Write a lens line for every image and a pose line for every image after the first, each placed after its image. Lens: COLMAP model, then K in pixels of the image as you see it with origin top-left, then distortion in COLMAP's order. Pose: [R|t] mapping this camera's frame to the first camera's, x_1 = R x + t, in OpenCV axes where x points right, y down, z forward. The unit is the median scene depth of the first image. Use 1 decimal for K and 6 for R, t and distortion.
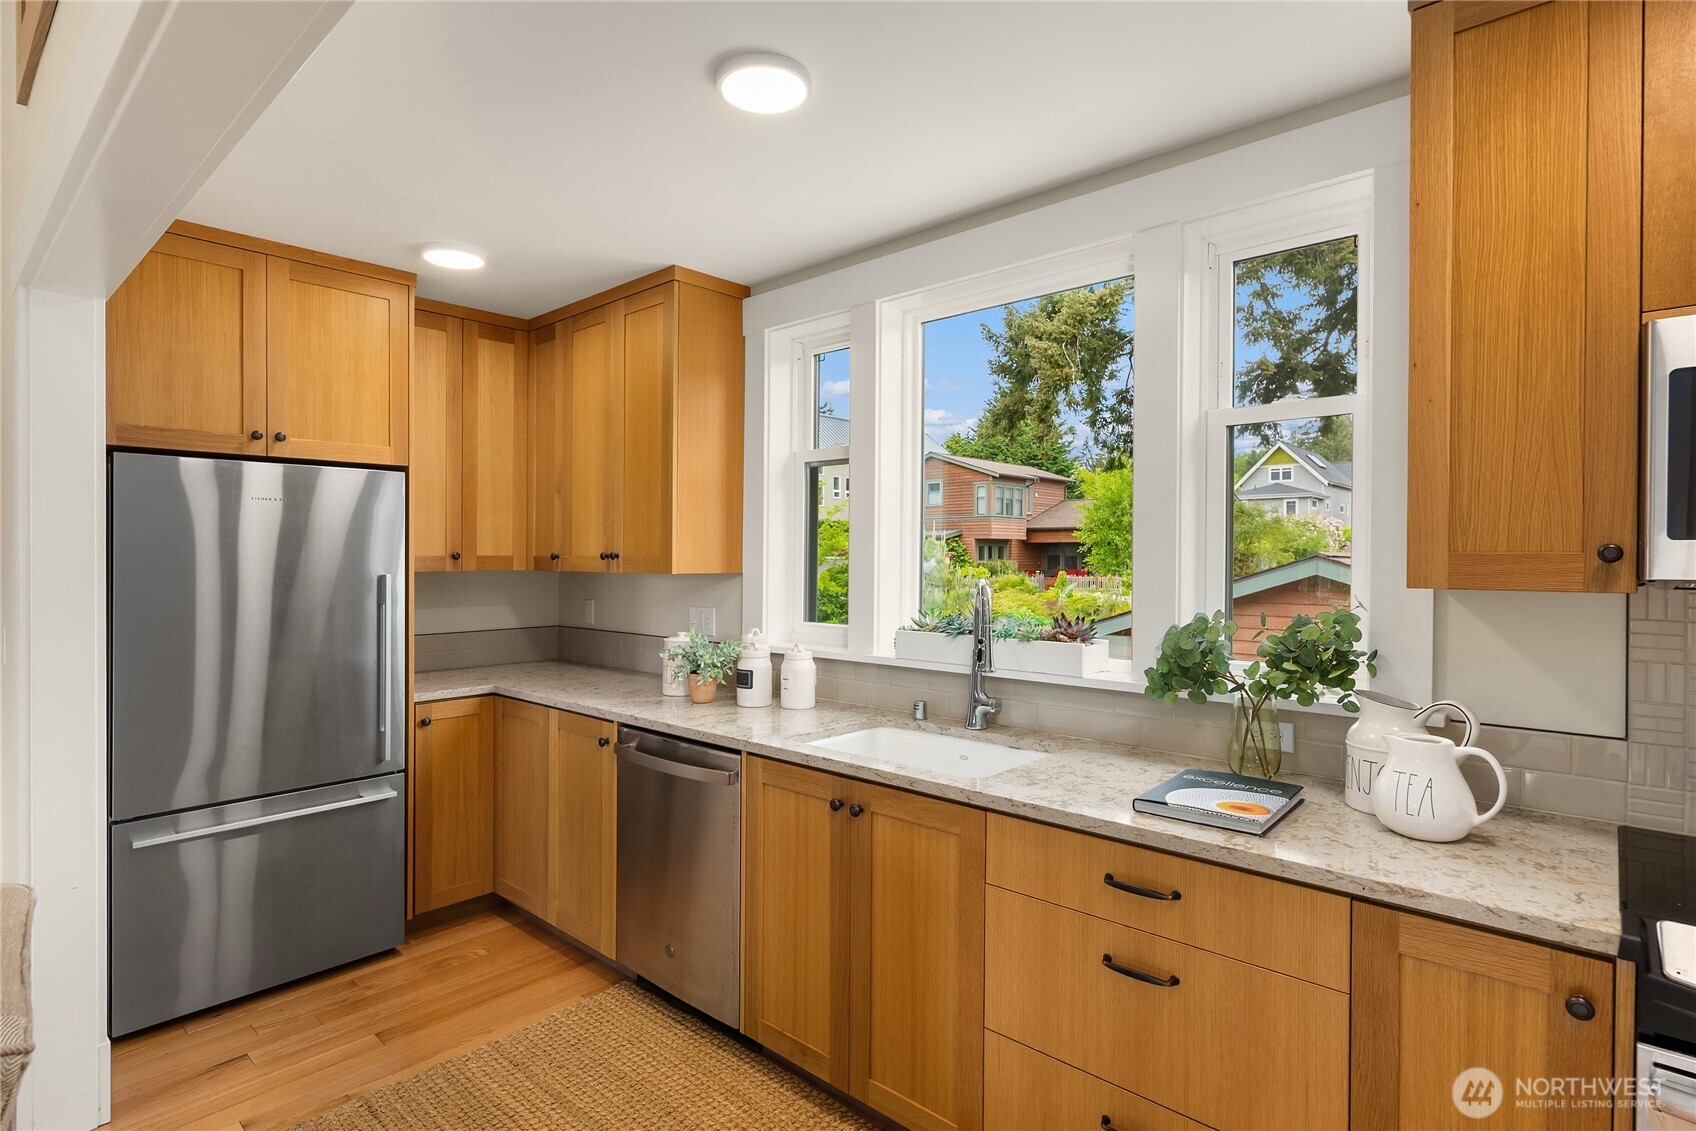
lens RADIAL K [[849.8, 0, 835.3], [0, 849.8, 559.5], [0, 0, 1]] dist [0.005240, -0.001103]
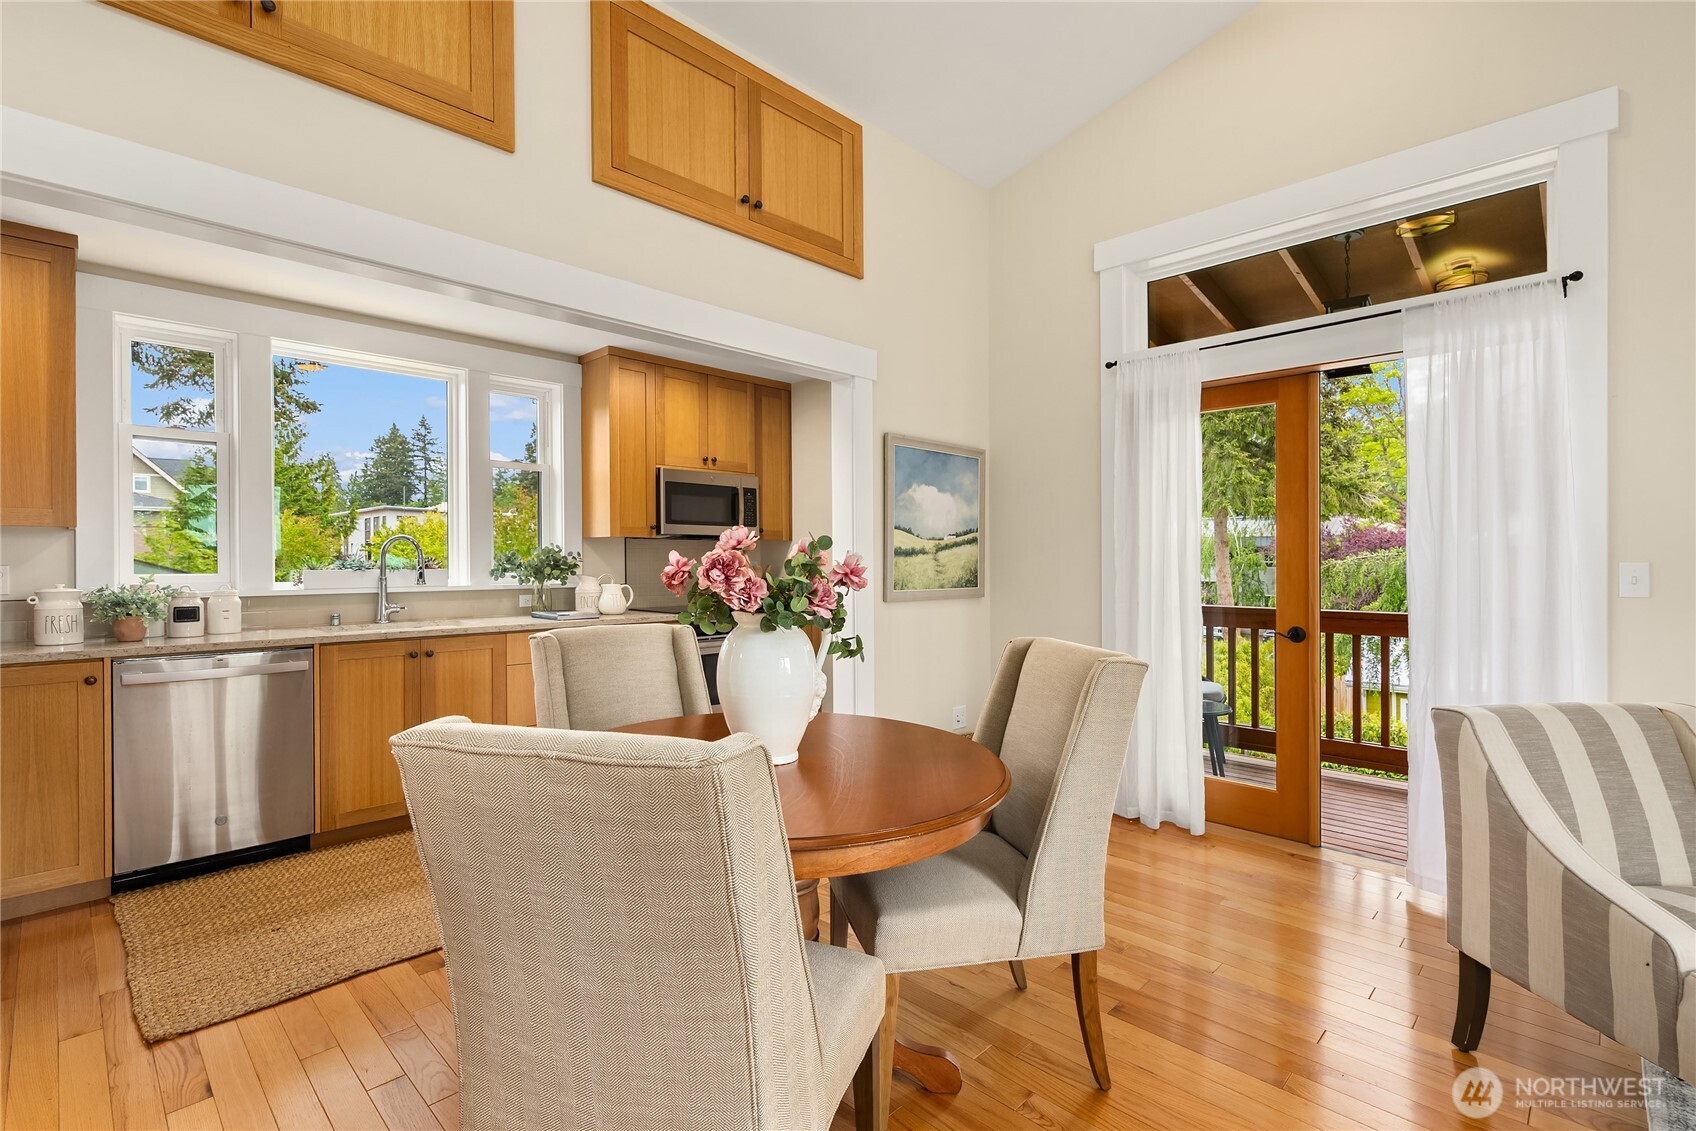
lens RADIAL K [[793.5, 0, 840.4], [0, 793.5, 558.6], [0, 0, 1]] dist [0.002374, 0.001081]
pose [[0.044225, -0.003301, 0.999016, -1.635422], [0.002693, 0.999991, 0.003185, 0.079086], [-0.999018, 0.002550, 0.044233, 0.012071]]
